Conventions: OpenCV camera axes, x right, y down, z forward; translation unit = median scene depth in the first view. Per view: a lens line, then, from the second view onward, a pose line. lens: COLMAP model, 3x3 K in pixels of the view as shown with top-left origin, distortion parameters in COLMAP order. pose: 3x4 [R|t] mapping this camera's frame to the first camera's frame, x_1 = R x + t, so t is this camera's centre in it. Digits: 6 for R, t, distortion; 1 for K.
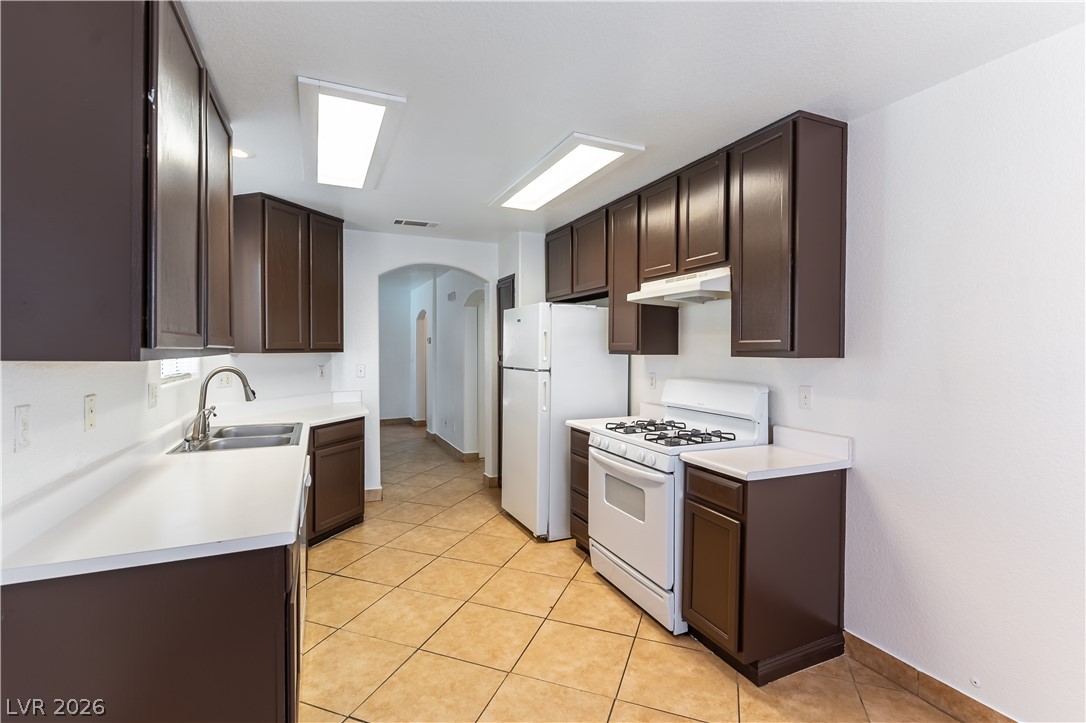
lens RADIAL K [[489.1, 0, 529.8], [0, 489.1, 356.7], [0, 0, 1]] dist [0.002342, 0.000003]
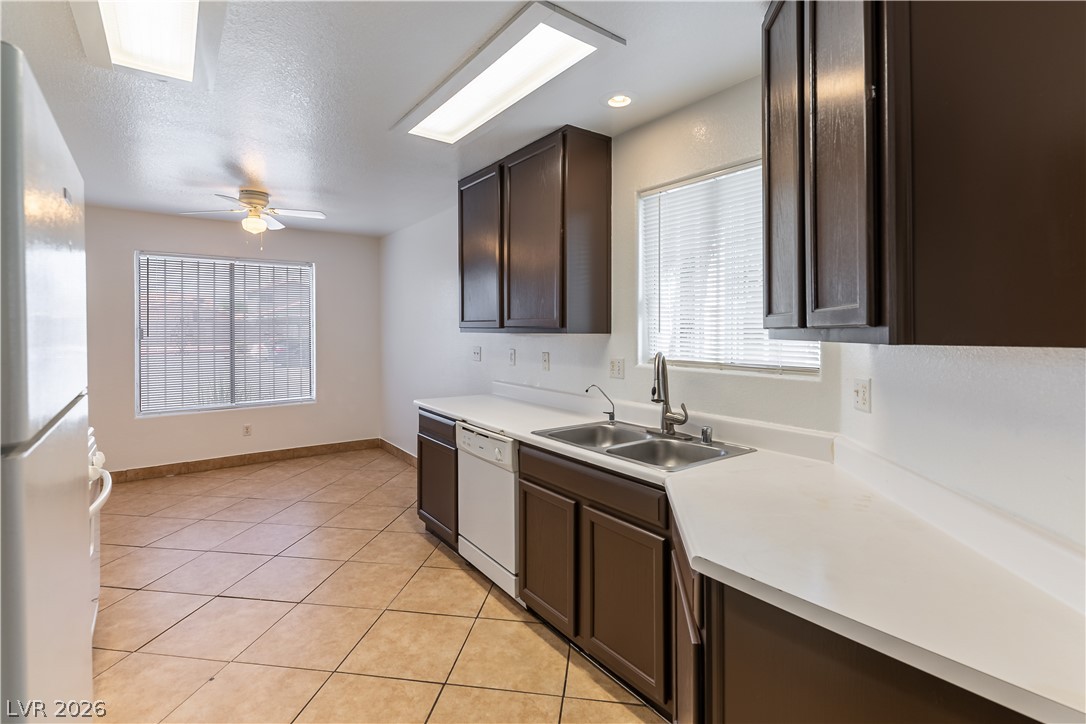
lens RADIAL K [[508.9, 0, 541.8], [0, 508.9, 330.1], [0, 0, 1]] dist [0.001625, 0.000319]
pose [[-0.974241, -0.005481, -0.225444, -0.250915], [-0.009344, 0.999827, 0.016071, -0.026601], [0.225317, 0.017763, -0.974124, 1.762621]]
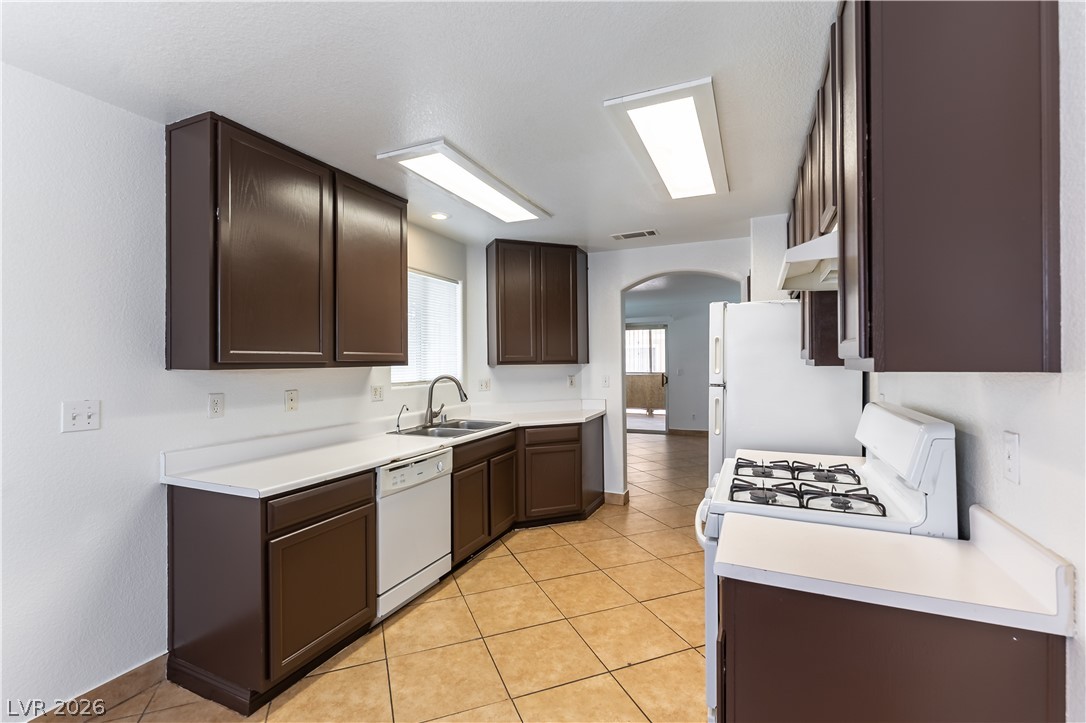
lens RADIAL K [[468.2, 0, 543.0], [0, 468.2, 361.5], [0, 0, 1]] dist [0.001178, -0.000081]
pose [[0.679499, -0.009055, -0.733620, 0.517361], [0.000028, 0.999924, -0.012316, -0.001520], [0.733676, 0.008349, 0.679448, 0.319590]]
